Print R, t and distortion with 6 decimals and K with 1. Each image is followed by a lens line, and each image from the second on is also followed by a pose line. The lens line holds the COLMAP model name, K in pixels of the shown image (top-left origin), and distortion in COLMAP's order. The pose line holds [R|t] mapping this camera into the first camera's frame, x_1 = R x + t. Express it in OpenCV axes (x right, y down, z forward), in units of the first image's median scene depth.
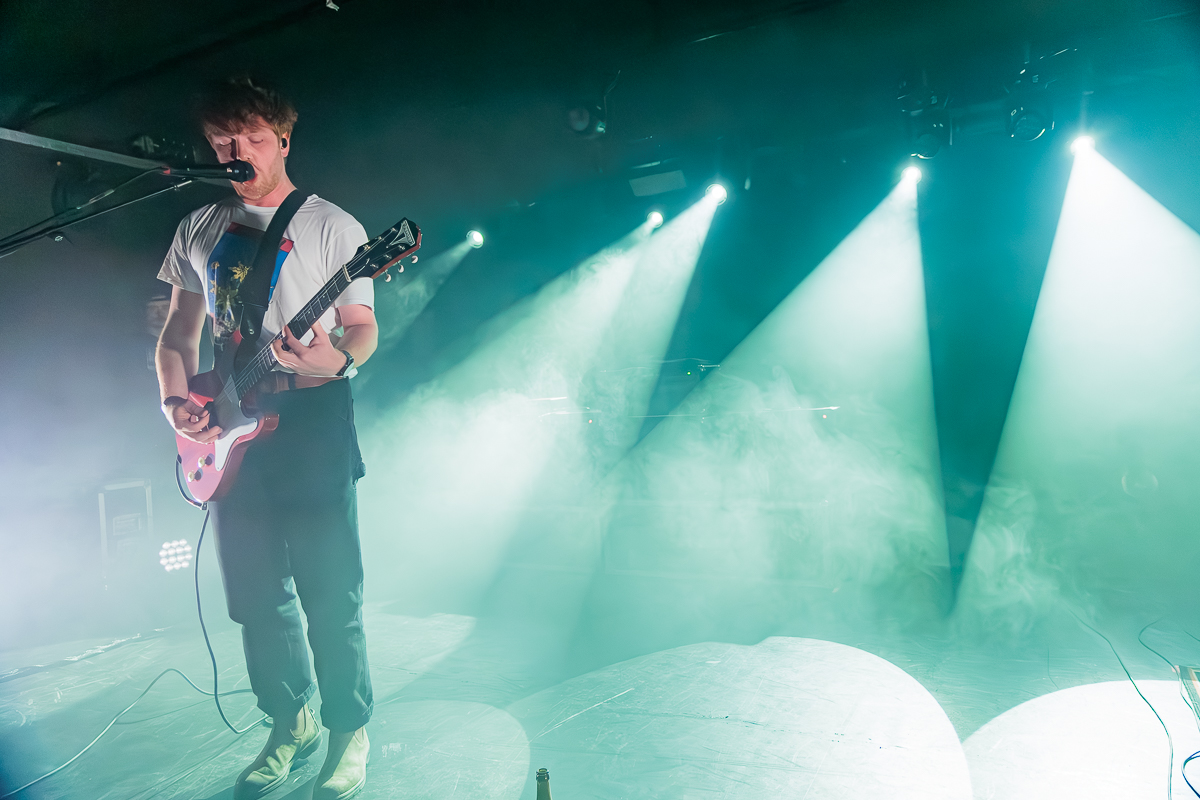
lens RADIAL K [[826.7, 0, 600.0], [0, 826.7, 400.0], [0, 0, 1]] dist [0.000977, 0.004893]
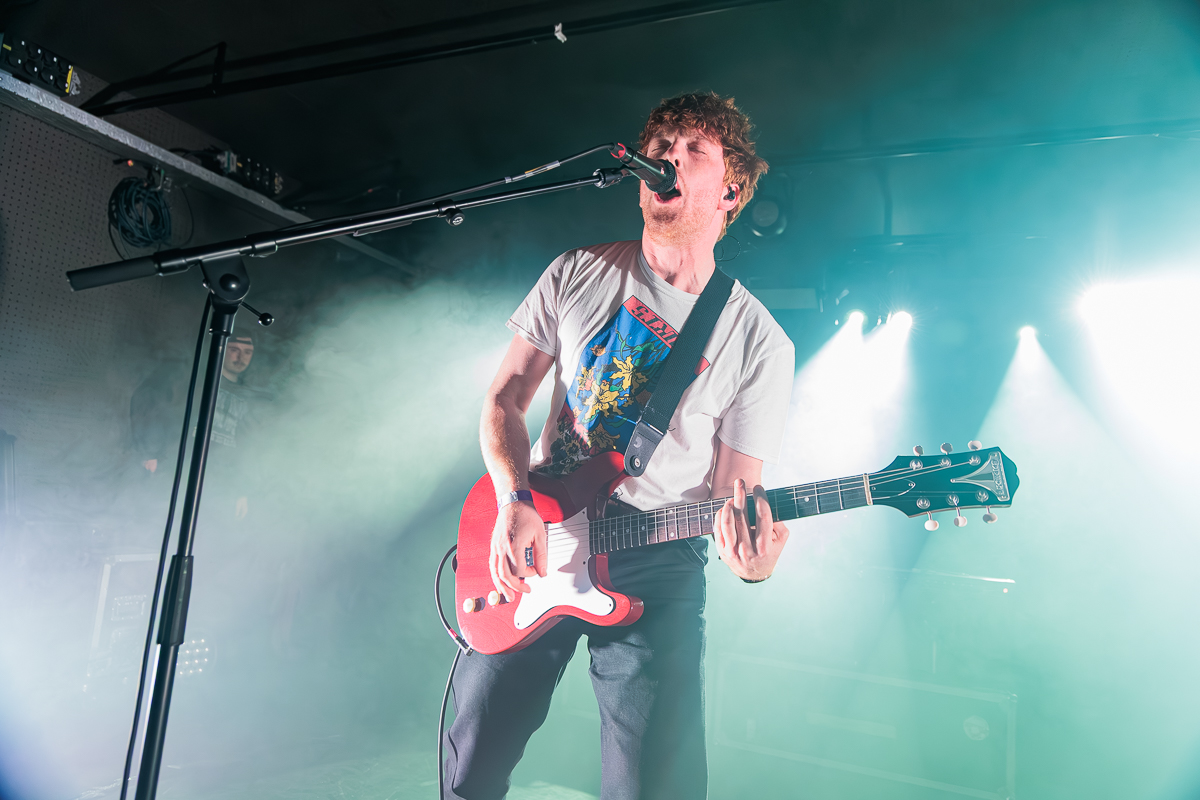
lens RADIAL K [[826.7, 0, 600.0], [0, 826.7, 400.0], [0, 0, 1]] dist [0.000977, 0.004893]
pose [[0.984994, 0.148106, 0.088610, -0.207809], [-0.135044, 0.981089, -0.138665, 0.004550], [-0.107471, 0.124618, 0.986367, 0.135683]]
